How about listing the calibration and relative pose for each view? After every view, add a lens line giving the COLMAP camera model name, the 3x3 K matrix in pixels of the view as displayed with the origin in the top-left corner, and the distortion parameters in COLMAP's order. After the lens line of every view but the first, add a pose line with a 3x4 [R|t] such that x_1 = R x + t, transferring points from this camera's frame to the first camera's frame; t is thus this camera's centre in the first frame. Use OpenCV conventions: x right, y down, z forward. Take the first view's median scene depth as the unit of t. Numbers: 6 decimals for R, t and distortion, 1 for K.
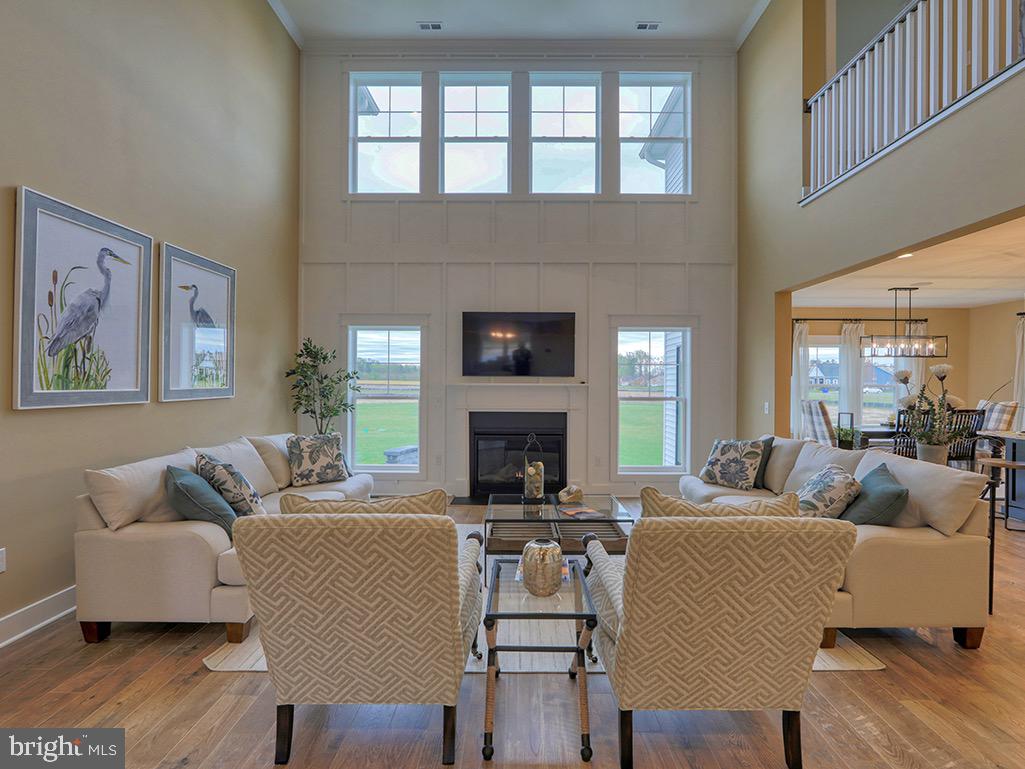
lens RADIAL K [[498.0, 0, 515.9], [0, 498.0, 382.6], [0, 0, 1]] dist [-0.004916, 0.000293]
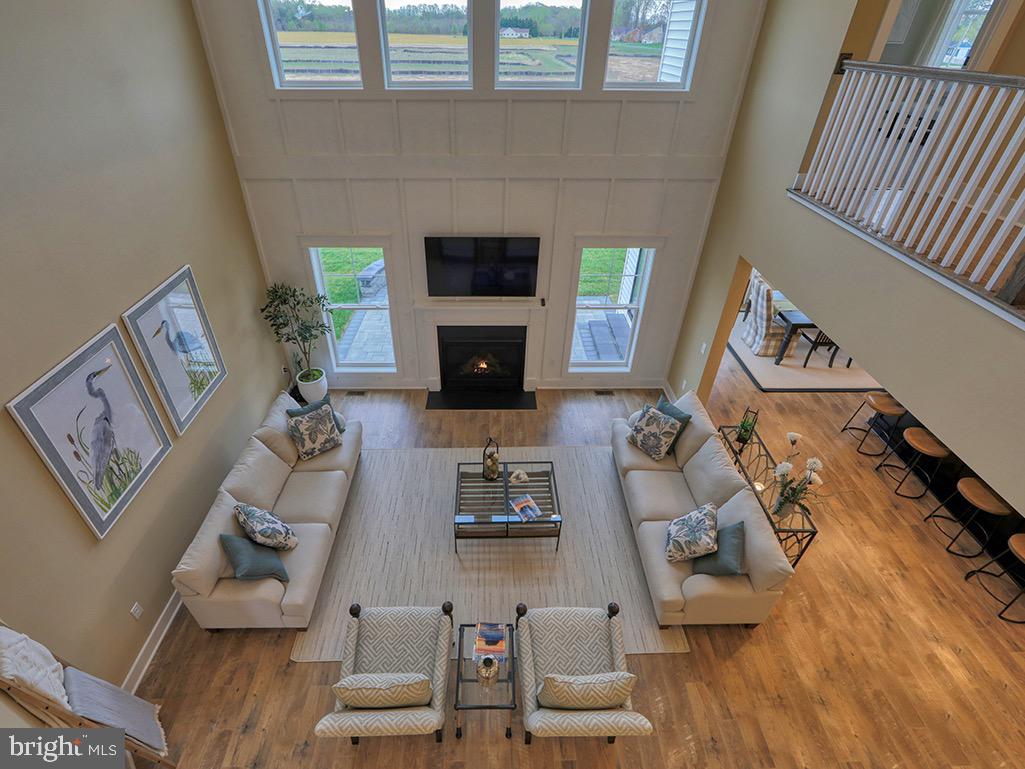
lens RADIAL K [[484.2, 0, 496.8], [0, 484.2, 371.6], [0, 0, 1]] dist [-0.003815, 0.000364]
pose [[0.999809, 0.002004, 0.019421, 0.016449], [-0.012708, 0.821946, 0.569424, -0.474146], [-0.014822, -0.569562, 0.821815, 0.074725]]
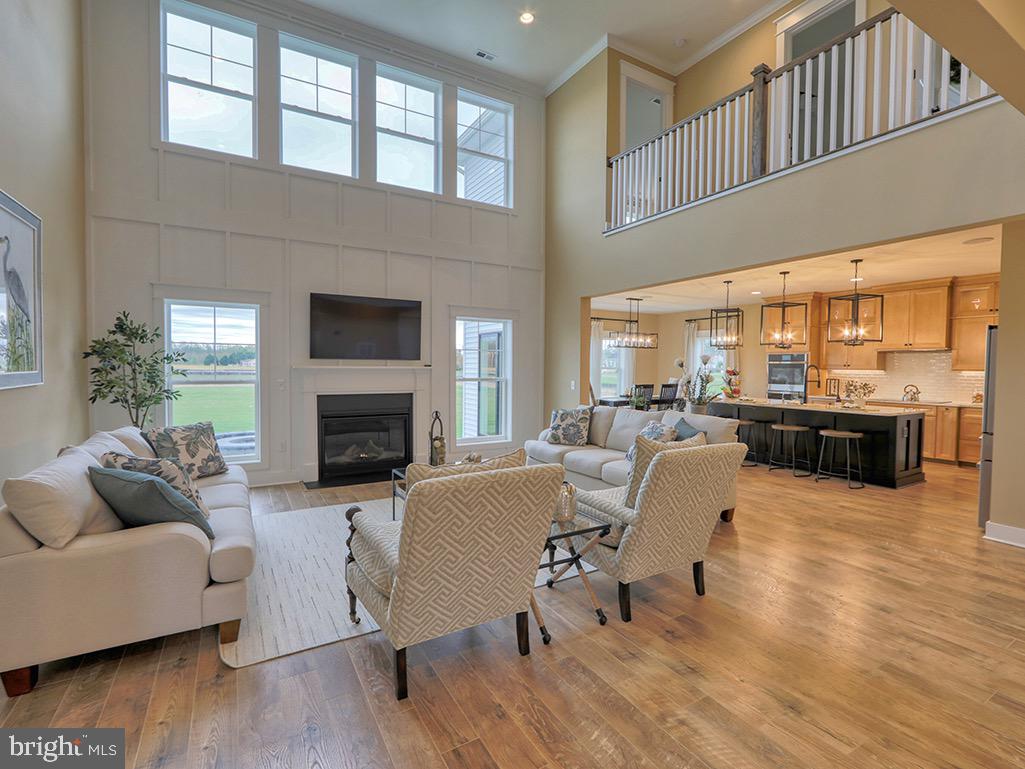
lens RADIAL K [[483.2, 0, 519.9], [0, 483.2, 381.3], [0, 0, 1]] dist [-0.004451, -0.000115]
pose [[0.861610, -0.015607, 0.507330, -0.238467], [-0.001465, 0.999447, 0.033234, -0.001130], [-0.507568, -0.029378, 0.861111, -0.023790]]
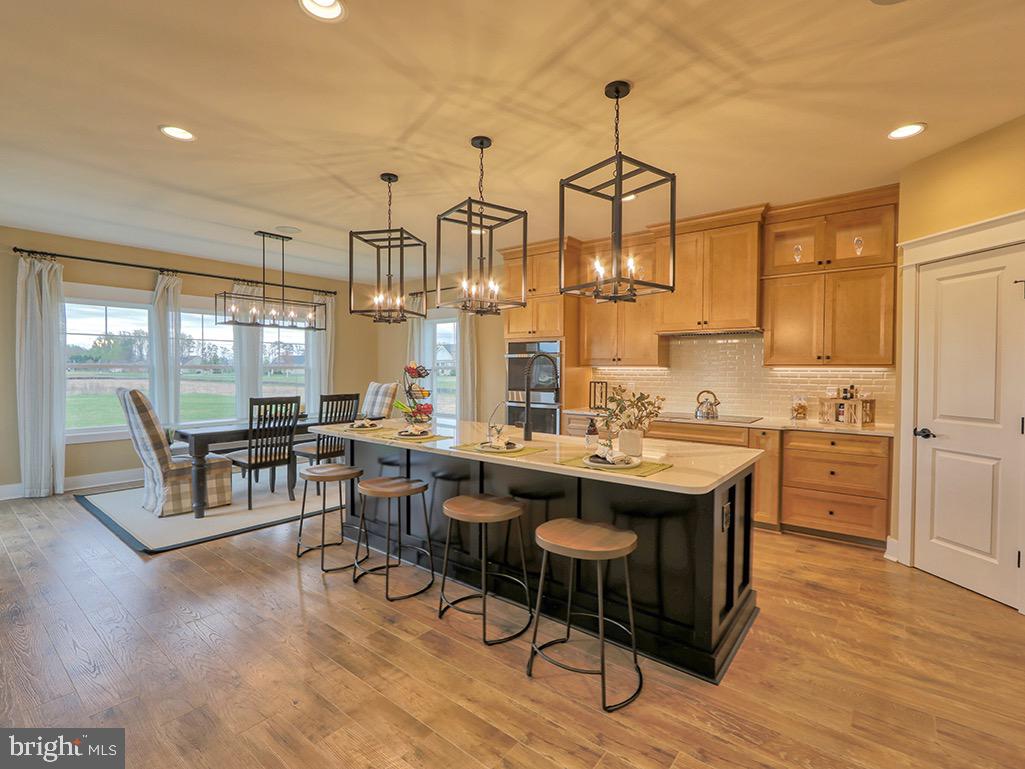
lens RADIAL K [[498.0, 0, 515.9], [0, 498.0, 382.6], [0, 0, 1]] dist [-0.004916, 0.000293]
pose [[0.621625, -0.022353, 0.782996, 0.507257], [0.001101, 0.999617, 0.027663, 0.014678], [-0.783314, -0.016334, 0.621411, 0.300380]]
